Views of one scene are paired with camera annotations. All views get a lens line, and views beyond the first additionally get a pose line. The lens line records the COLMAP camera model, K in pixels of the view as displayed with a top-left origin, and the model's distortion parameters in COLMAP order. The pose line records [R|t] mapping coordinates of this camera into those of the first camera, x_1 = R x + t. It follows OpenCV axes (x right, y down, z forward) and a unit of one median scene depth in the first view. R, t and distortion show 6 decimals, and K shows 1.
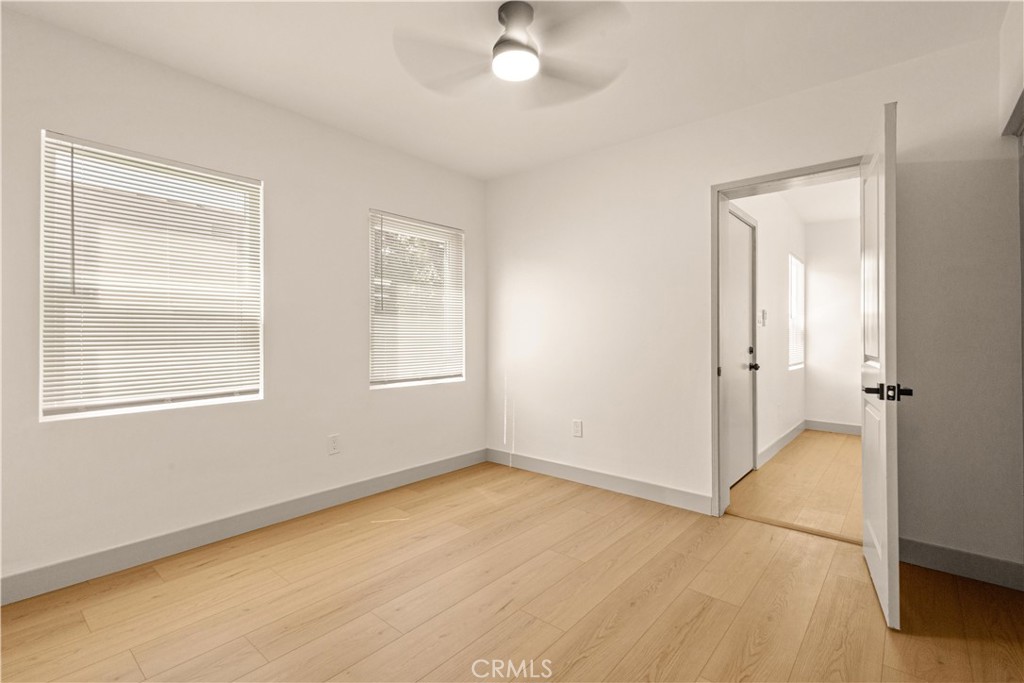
lens RADIAL K [[472.9, 0, 511.1], [0, 472.9, 336.1], [0, 0, 1]] dist [0.010815, -0.000518]
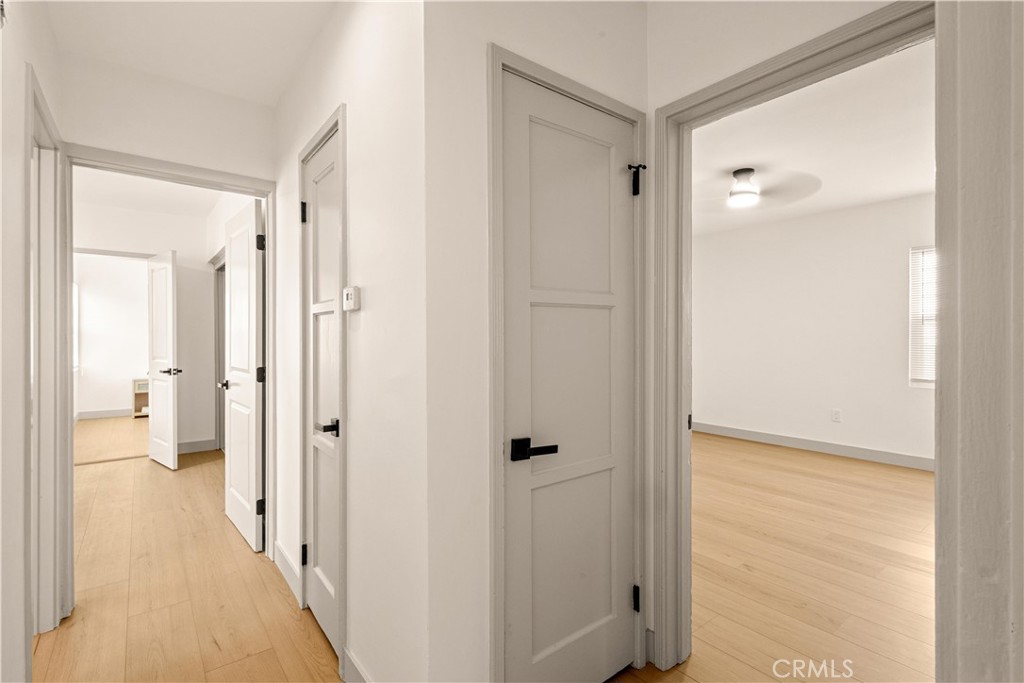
lens RADIAL K [[472.9, 0, 510.5], [0, 472.9, 337.5], [0, 0, 1]] dist [0.010815, -0.000518]
pose [[0.188695, -0.007887, 0.982004, -0.913840], [0.006598, 0.999955, 0.006764, -0.031676], [-0.982014, 0.005203, 0.188739, -0.784921]]
